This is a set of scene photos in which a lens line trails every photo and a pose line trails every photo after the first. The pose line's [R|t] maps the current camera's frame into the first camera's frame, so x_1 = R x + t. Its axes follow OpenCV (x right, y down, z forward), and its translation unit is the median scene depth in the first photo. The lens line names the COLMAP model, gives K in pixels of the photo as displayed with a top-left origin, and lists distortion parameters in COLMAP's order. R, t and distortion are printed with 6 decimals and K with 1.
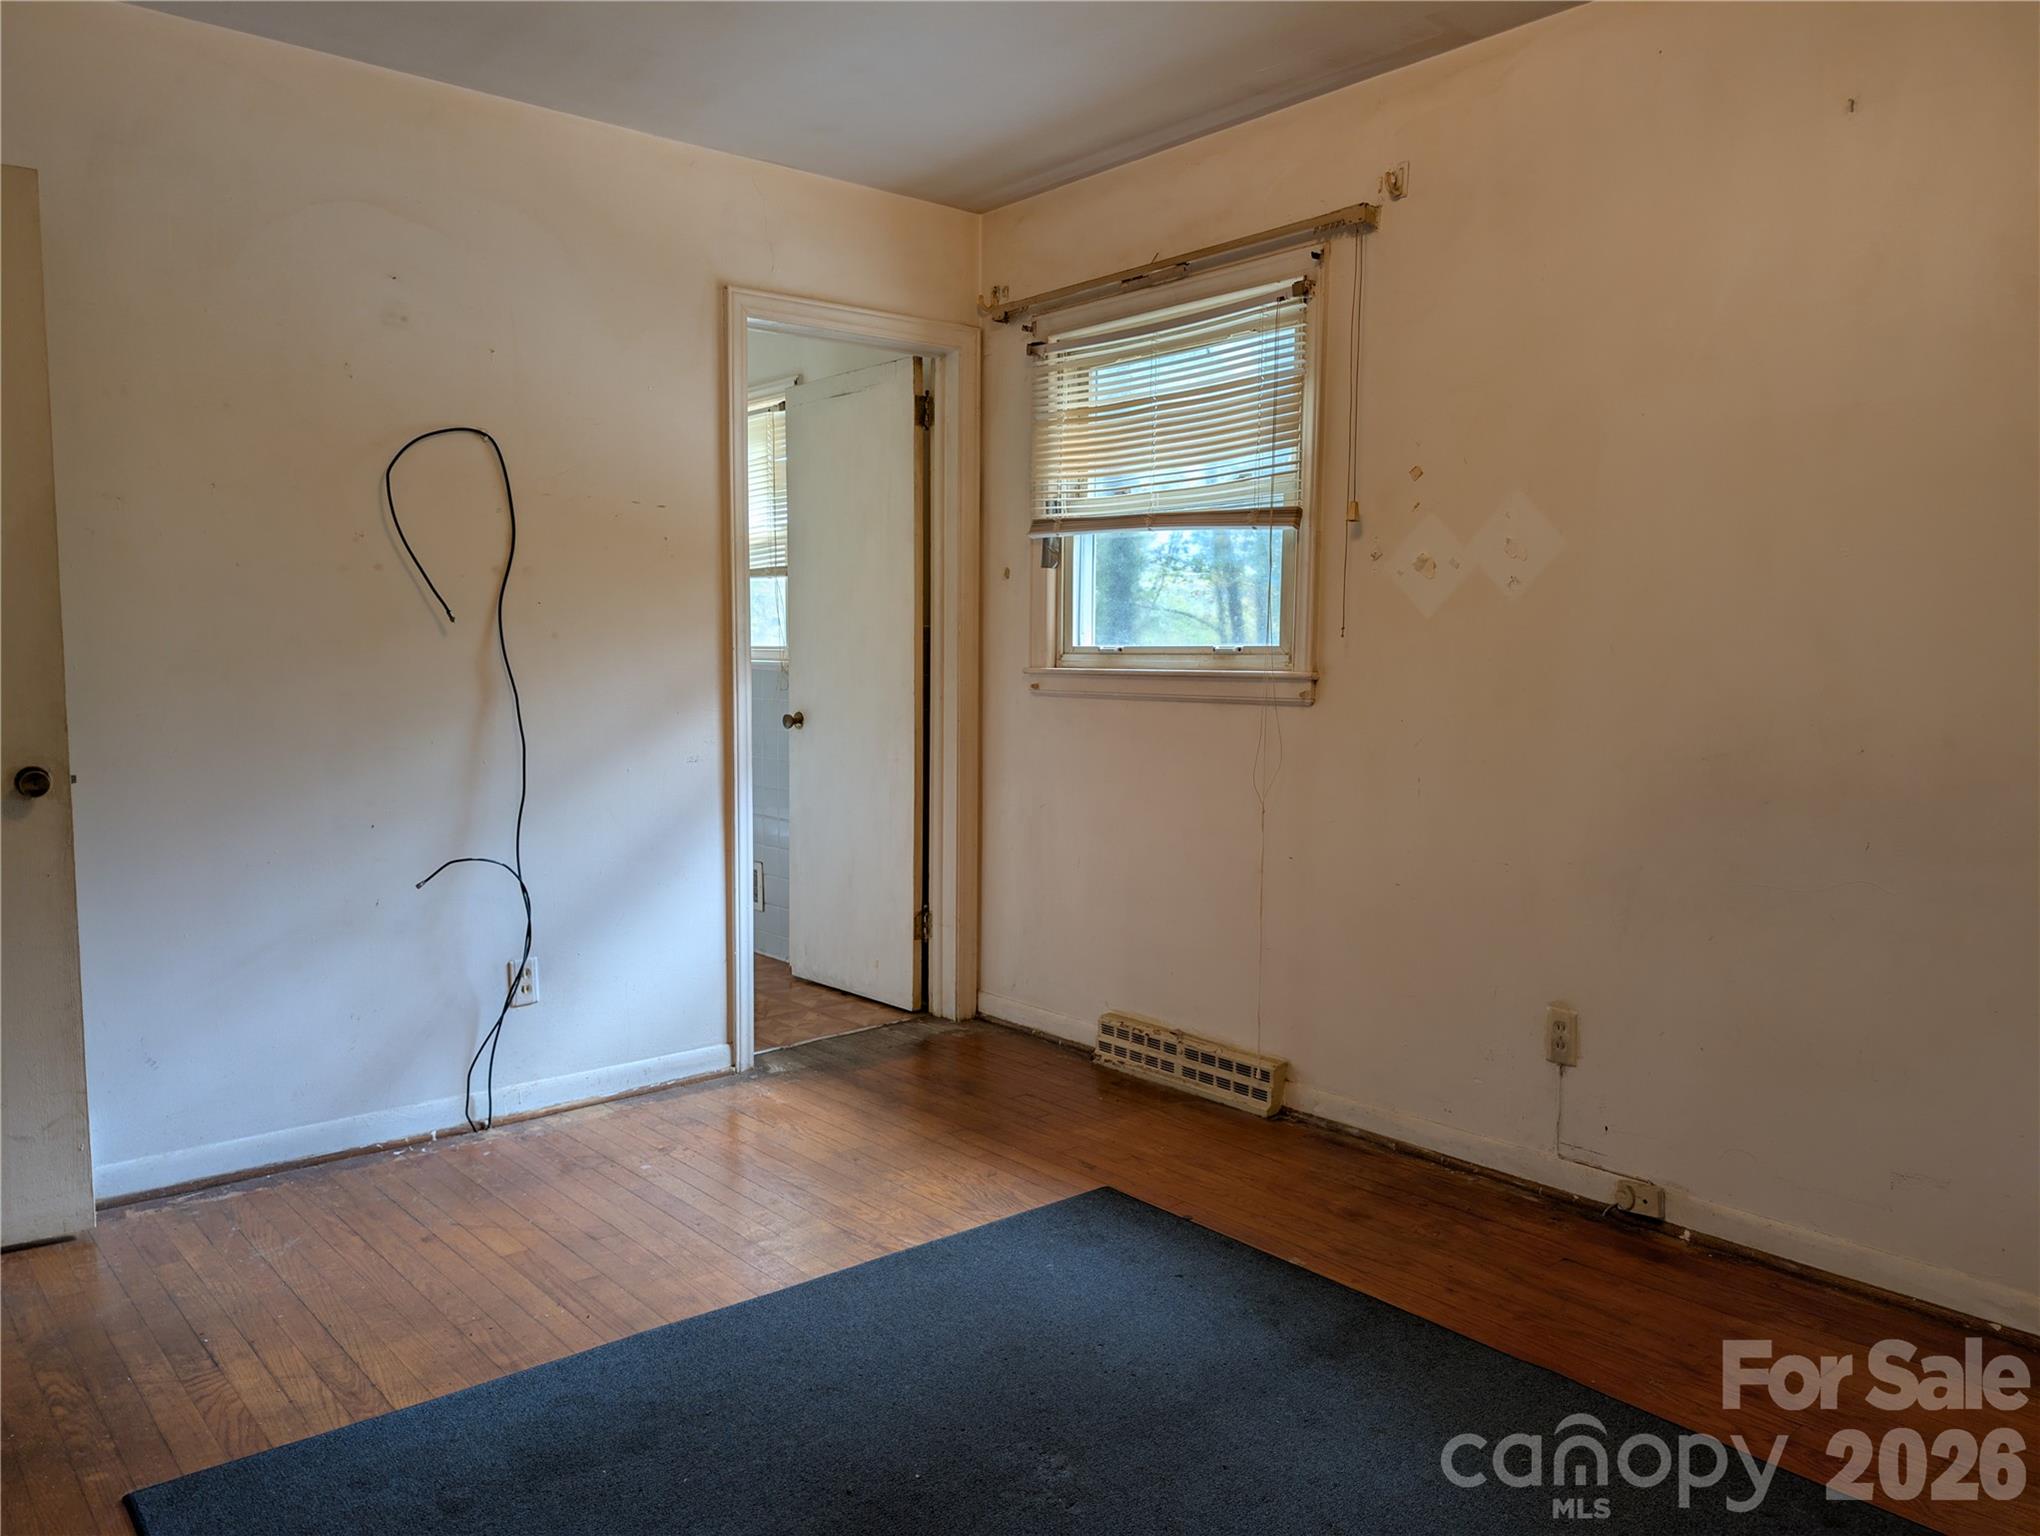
lens RADIAL K [[1463.7, 0, 1020.0], [0, 1463.7, 768.0], [0, 0, 1]] dist [-0.000511, -0.000169]
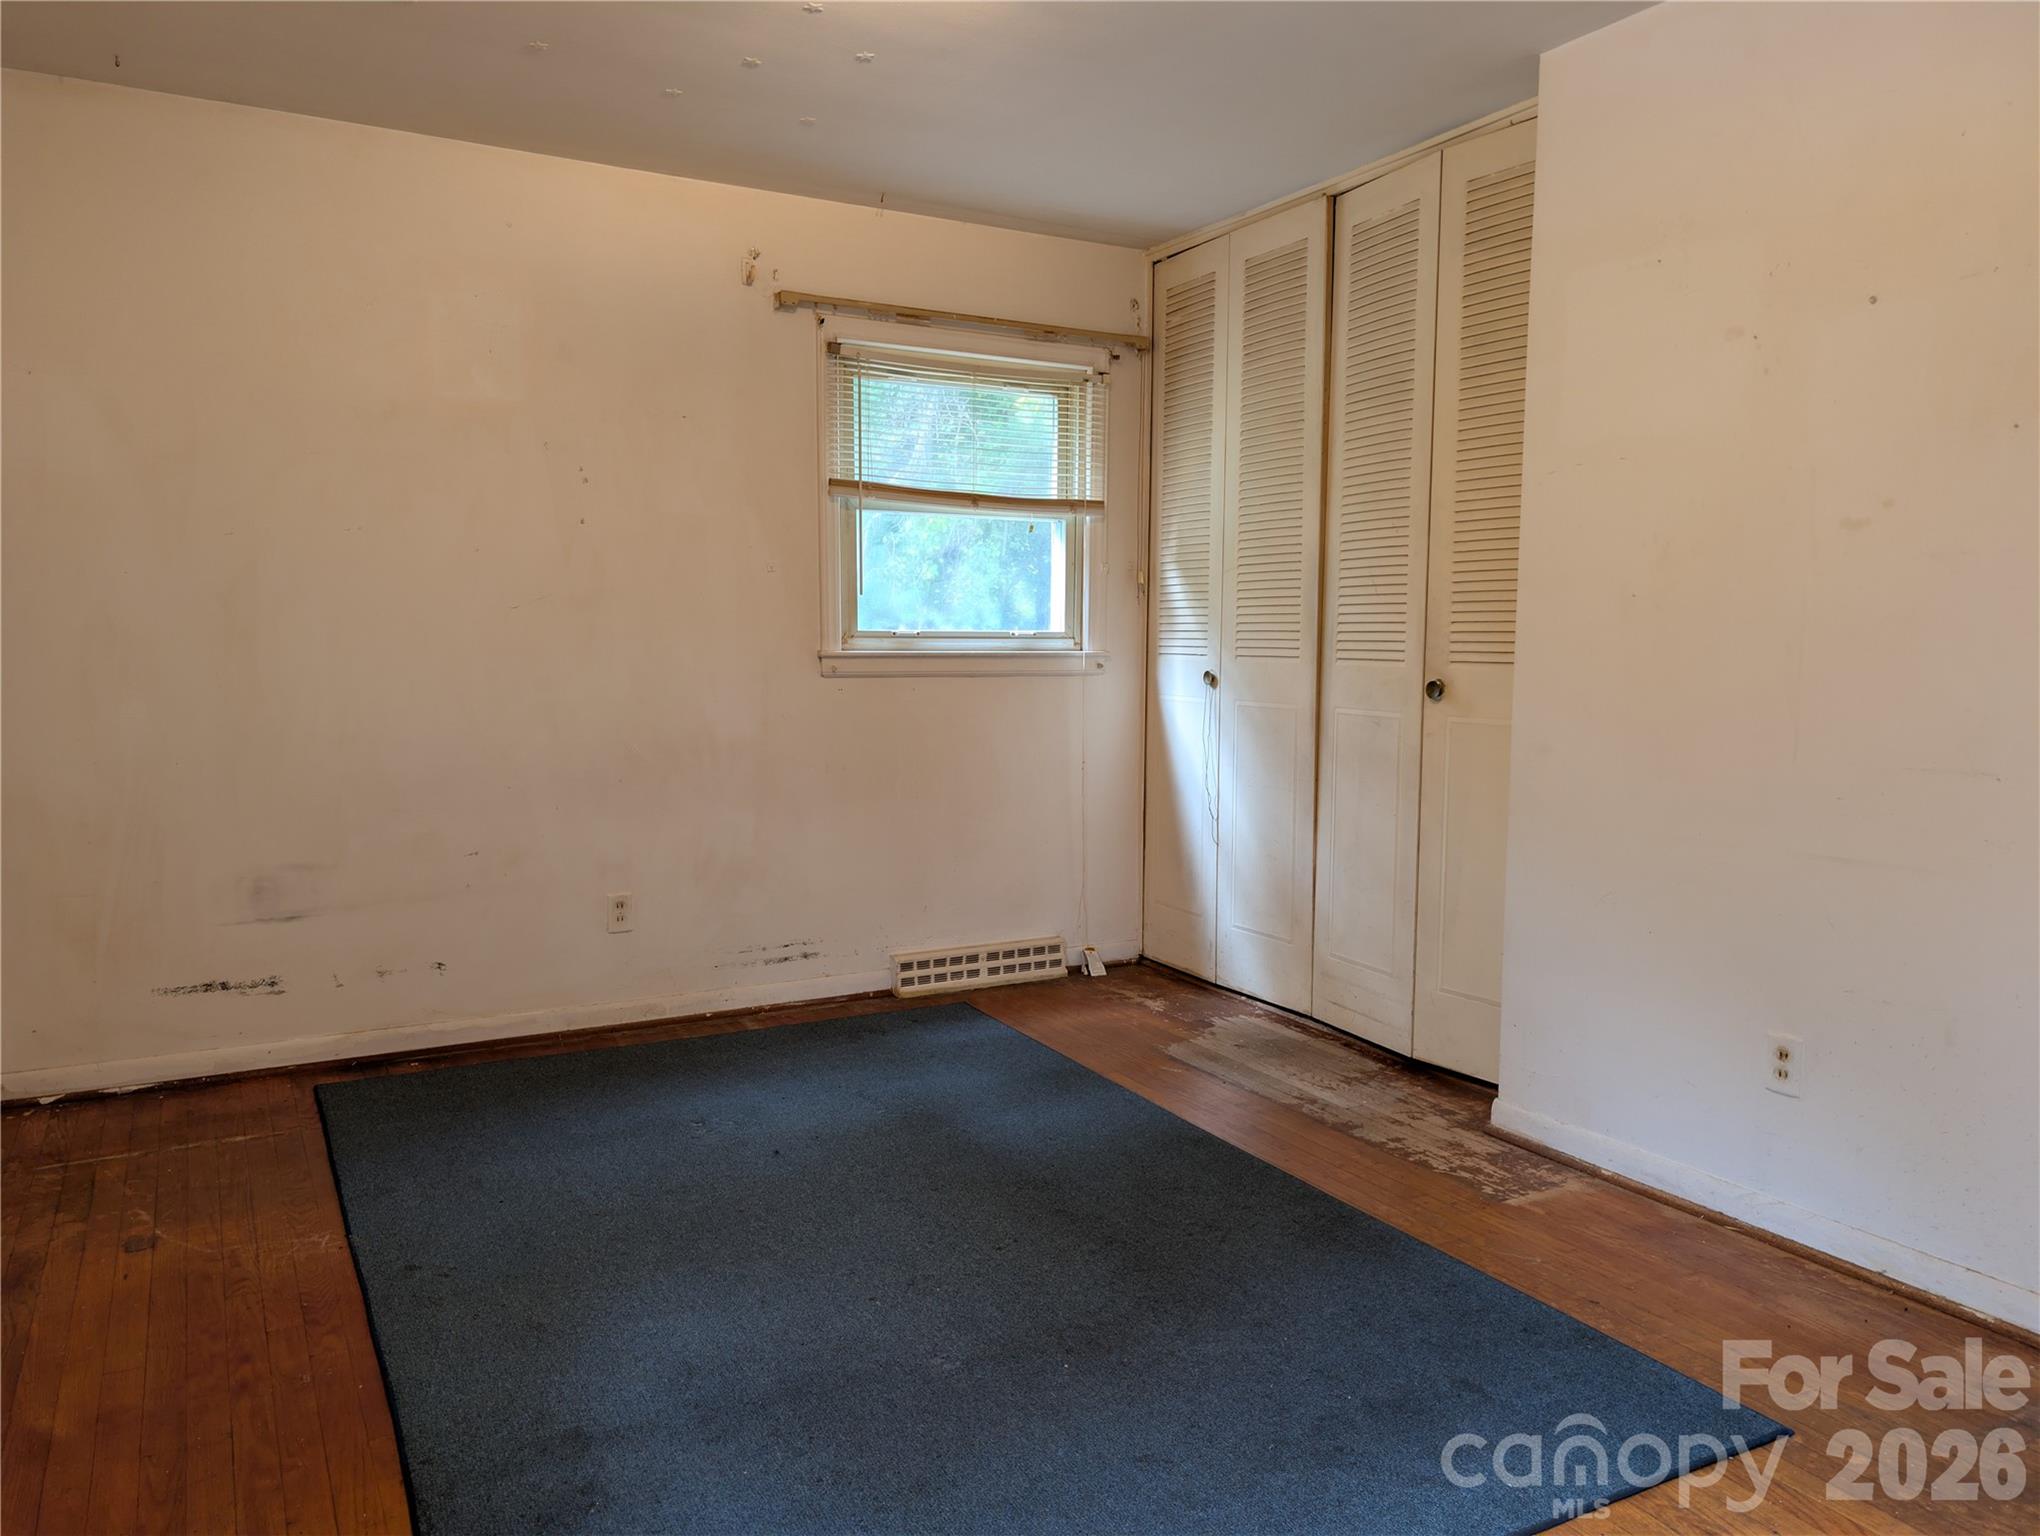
lens RADIAL K [[1416.7, 0, 1020.0], [0, 1416.7, 768.0], [0, 0, 1]] dist [0.001265, 0.000076]
pose [[0.180109, -0.096069, 0.978944, -1.027269], [0.076860, 0.993551, 0.083361, -0.062954], [-0.980639, 0.060227, 0.186331, 0.720826]]
